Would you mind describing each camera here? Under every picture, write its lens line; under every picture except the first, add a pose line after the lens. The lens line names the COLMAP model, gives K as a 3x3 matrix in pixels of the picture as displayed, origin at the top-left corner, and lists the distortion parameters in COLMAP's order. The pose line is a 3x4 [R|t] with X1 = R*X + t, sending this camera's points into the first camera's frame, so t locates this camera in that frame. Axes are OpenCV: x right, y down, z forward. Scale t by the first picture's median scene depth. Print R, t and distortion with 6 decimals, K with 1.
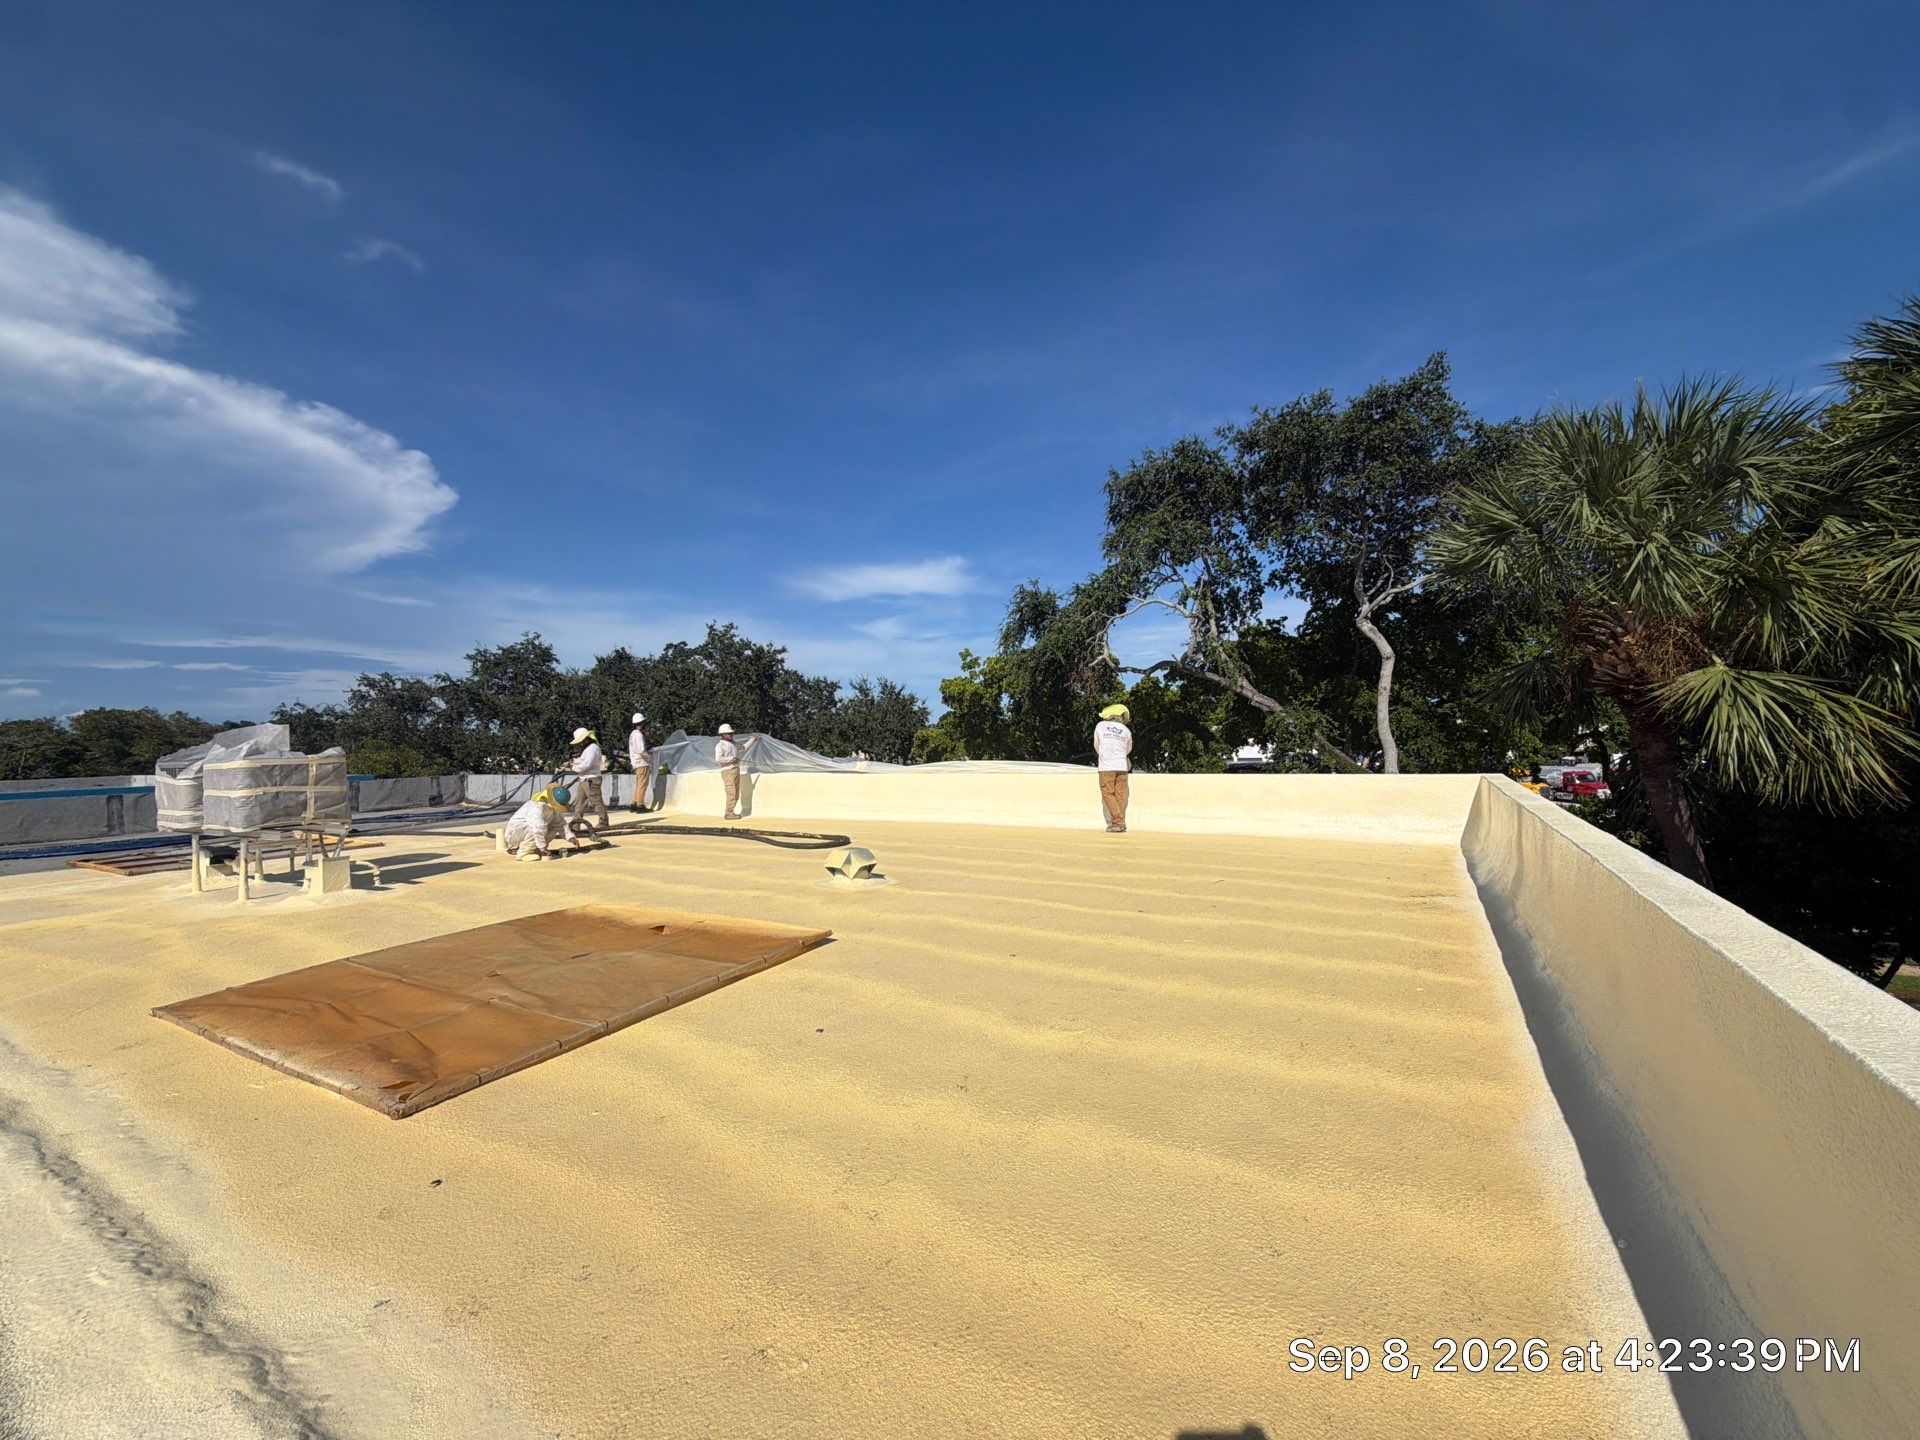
lens RADIAL K [[752.5, 0, 960.5], [0, 752.5, 719.9], [0, 0, 1]] dist [-0.011124, 0.006388]
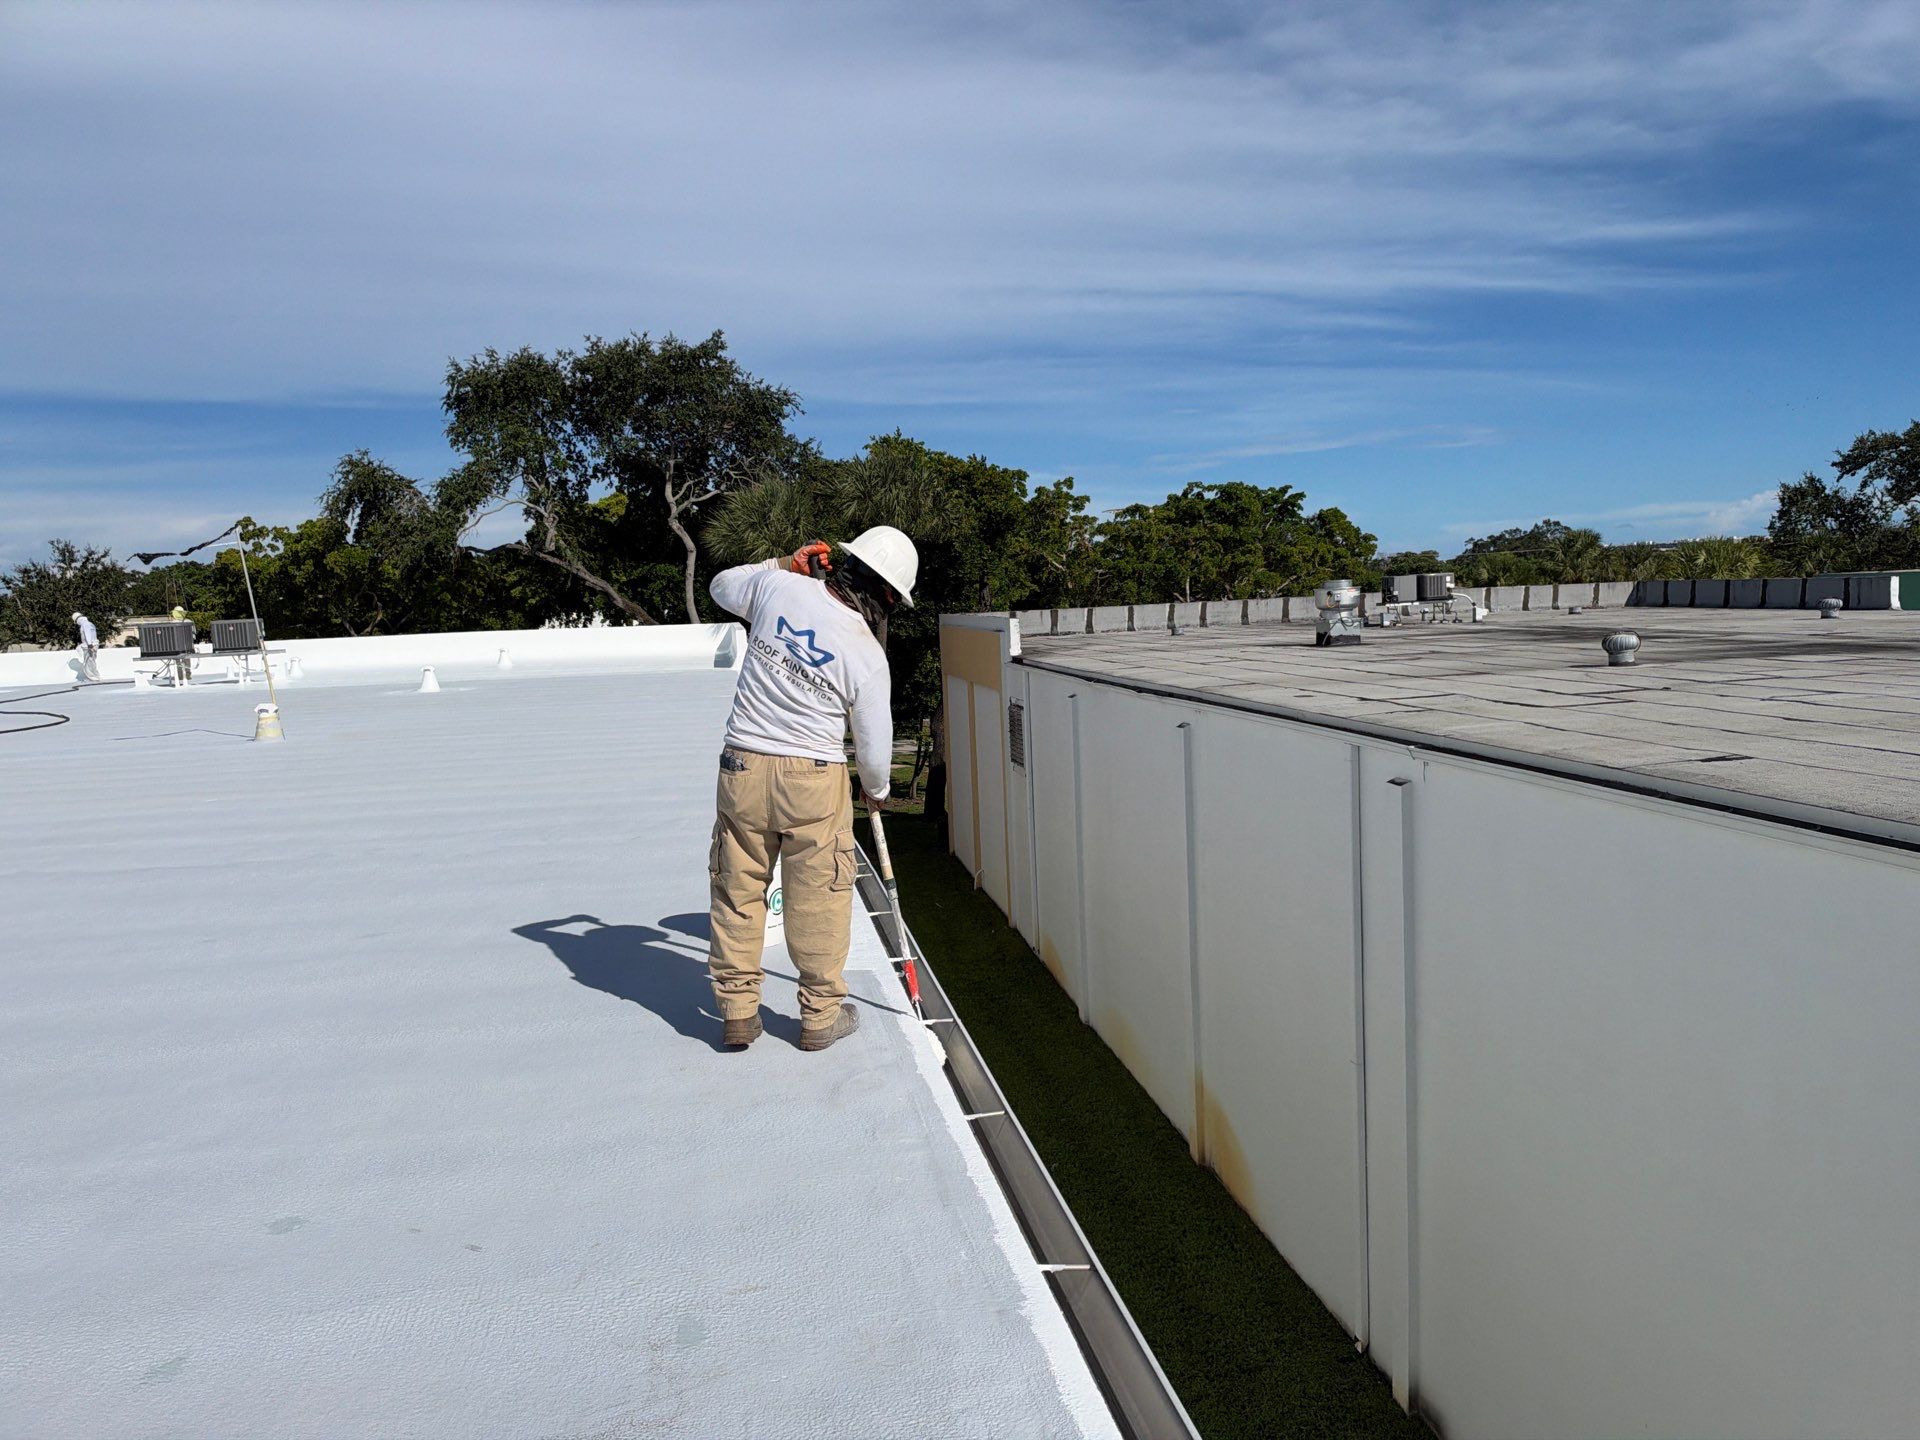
lens RADIAL K [[1376.1, 0, 999.9], [0, 1376.1, 732.1], [0, 0, 1]] dist [0.113547, -0.208035]
pose [[0.738934, -0.067613, 0.670377, -0.652577], [0.006438, 0.995615, 0.093320, 0.010081], [-0.673748, -0.064641, 0.736129, -1.123703]]
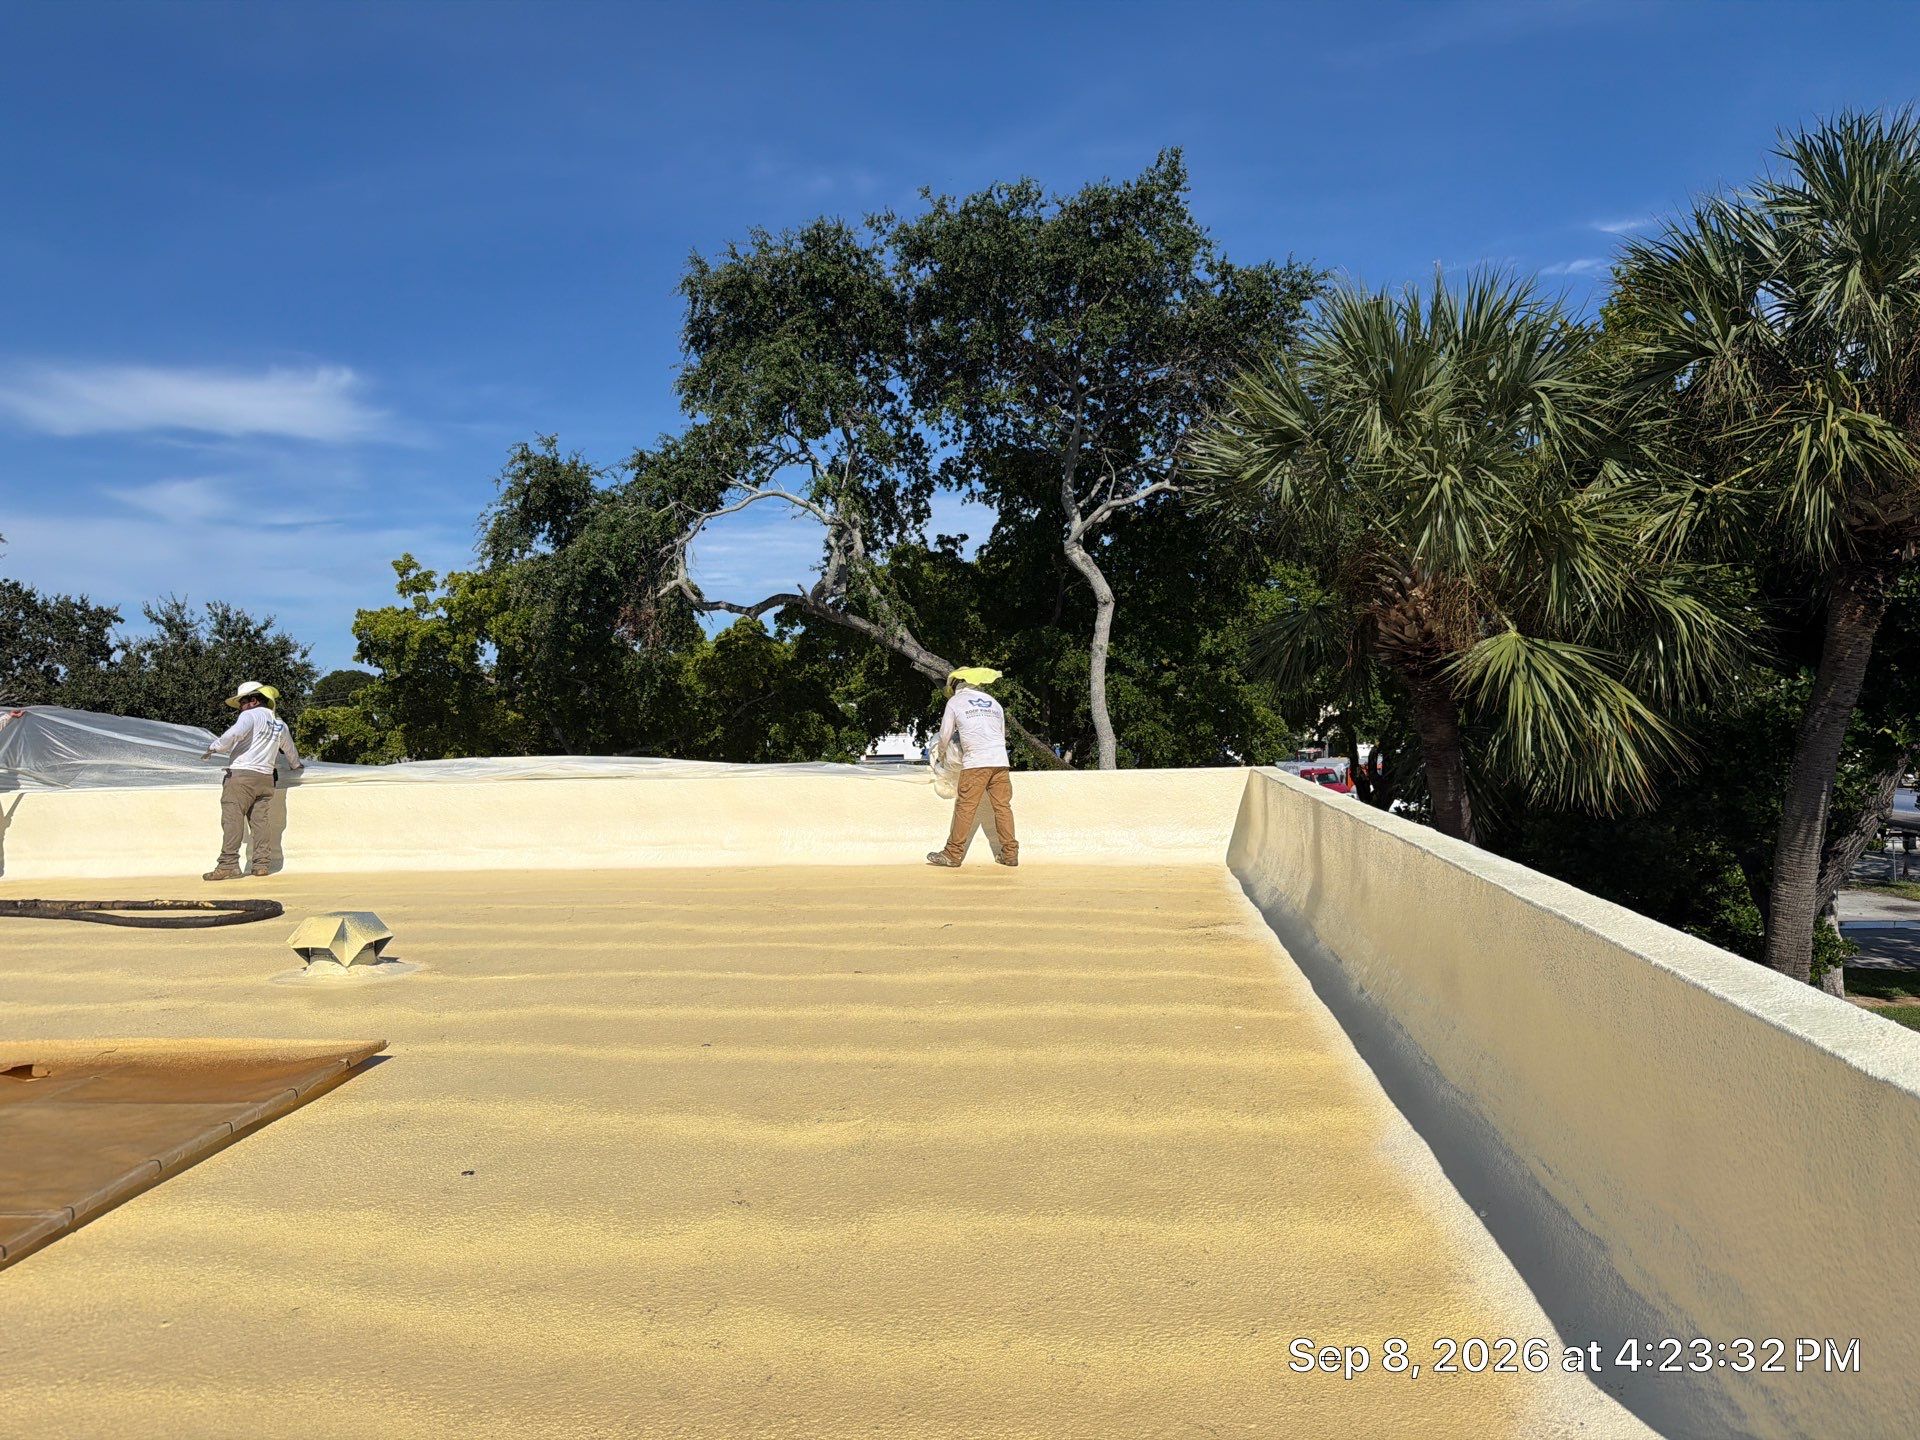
lens RADIAL K [[1310.9, 0, 947.4], [0, 1310.9, 738.7], [0, 0, 1]] dist [0.041153, -0.004483]
pose [[0.914321, -0.005646, 0.404950, -0.037900], [-0.008781, 0.999391, 0.033760, 0.001157], [-0.404894, -0.034423, 0.913715, -0.023377]]
